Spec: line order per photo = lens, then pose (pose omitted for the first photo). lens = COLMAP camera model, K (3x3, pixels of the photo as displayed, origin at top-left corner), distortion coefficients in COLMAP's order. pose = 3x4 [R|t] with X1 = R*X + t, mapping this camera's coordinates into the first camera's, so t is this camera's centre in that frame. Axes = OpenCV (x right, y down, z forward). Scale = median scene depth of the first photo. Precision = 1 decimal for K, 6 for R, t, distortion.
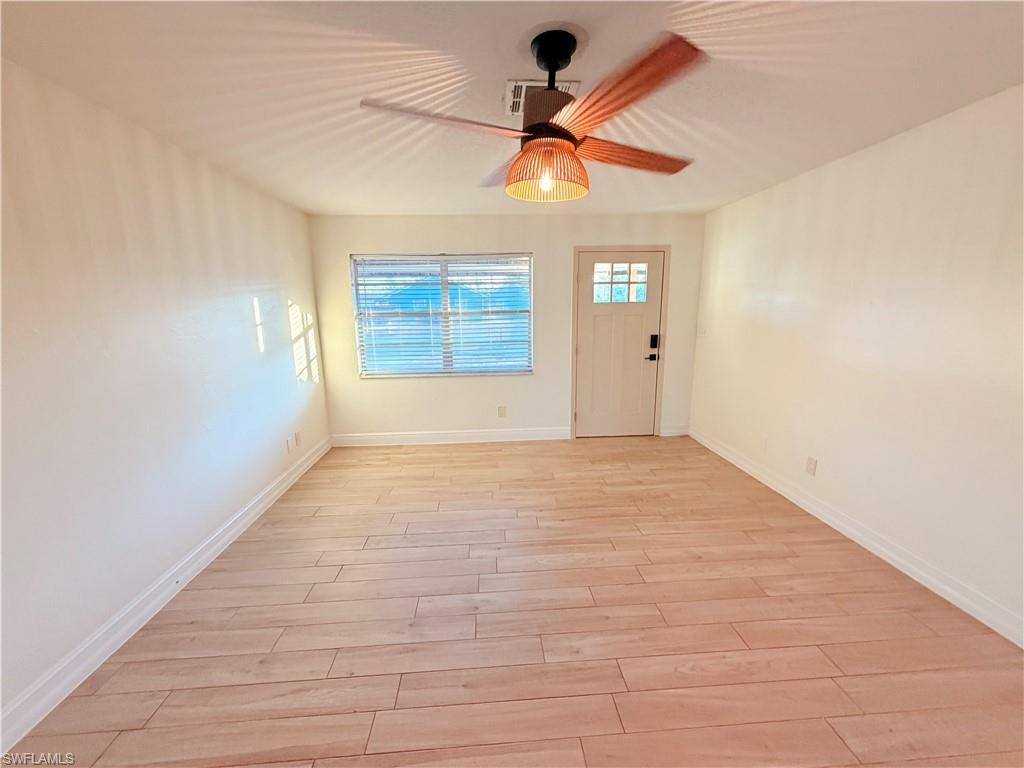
lens RADIAL K [[408.6, 0, 509.9], [0, 408.6, 384.3], [0, 0, 1]] dist [-0.000116, 0.000244]
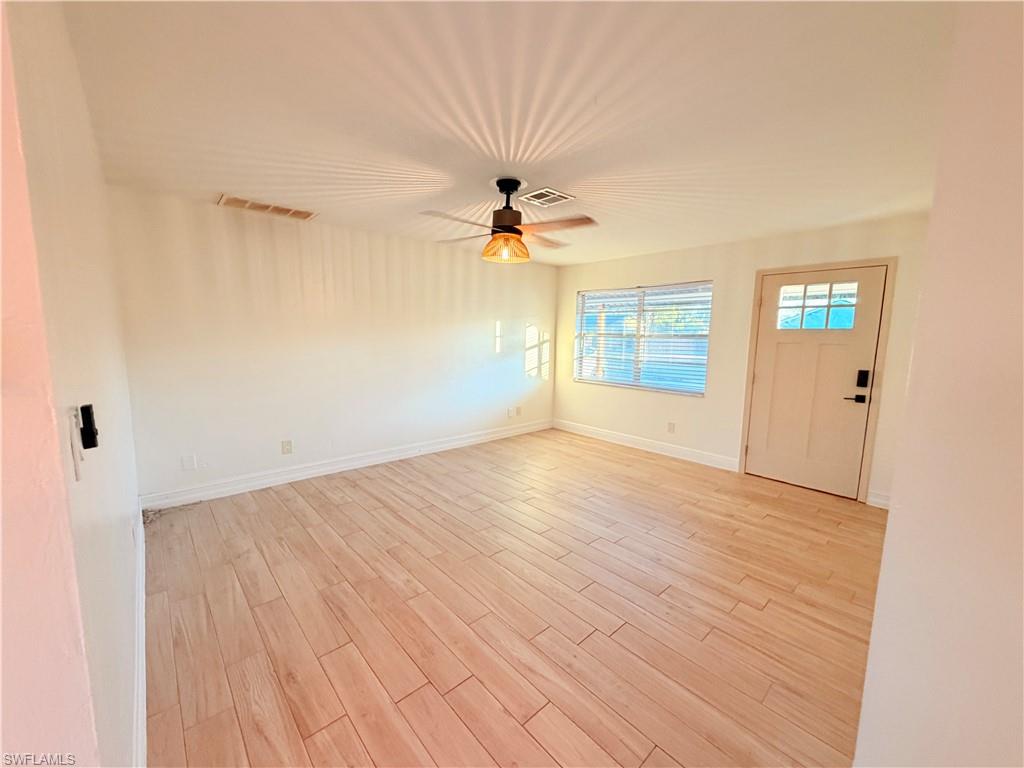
lens RADIAL K [[408.6, 0, 509.9], [0, 408.6, 384.3], [0, 0, 1]] dist [-0.000116, 0.000244]
pose [[0.617505, 0.121514, -0.777124, 0.638947], [-0.175014, 0.984454, 0.014866, 0.015240], [0.766849, 0.126828, 0.629171, -0.018804]]
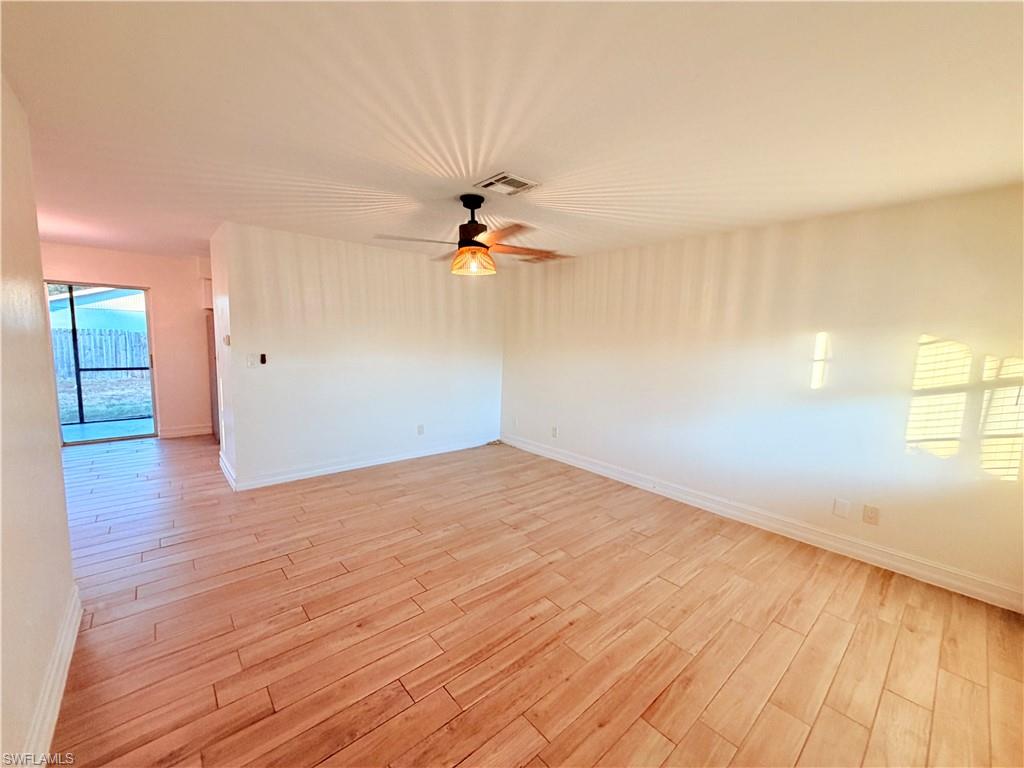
lens RADIAL K [[408.6, 0, 509.9], [0, 408.6, 384.3], [0, 0, 1]] dist [-0.000116, 0.000244]
pose [[-0.797892, 0.057987, -0.600005, 0.444456], [-0.133199, 0.953798, 0.269309, -0.206569], [0.587900, 0.294800, -0.753304, 1.070769]]
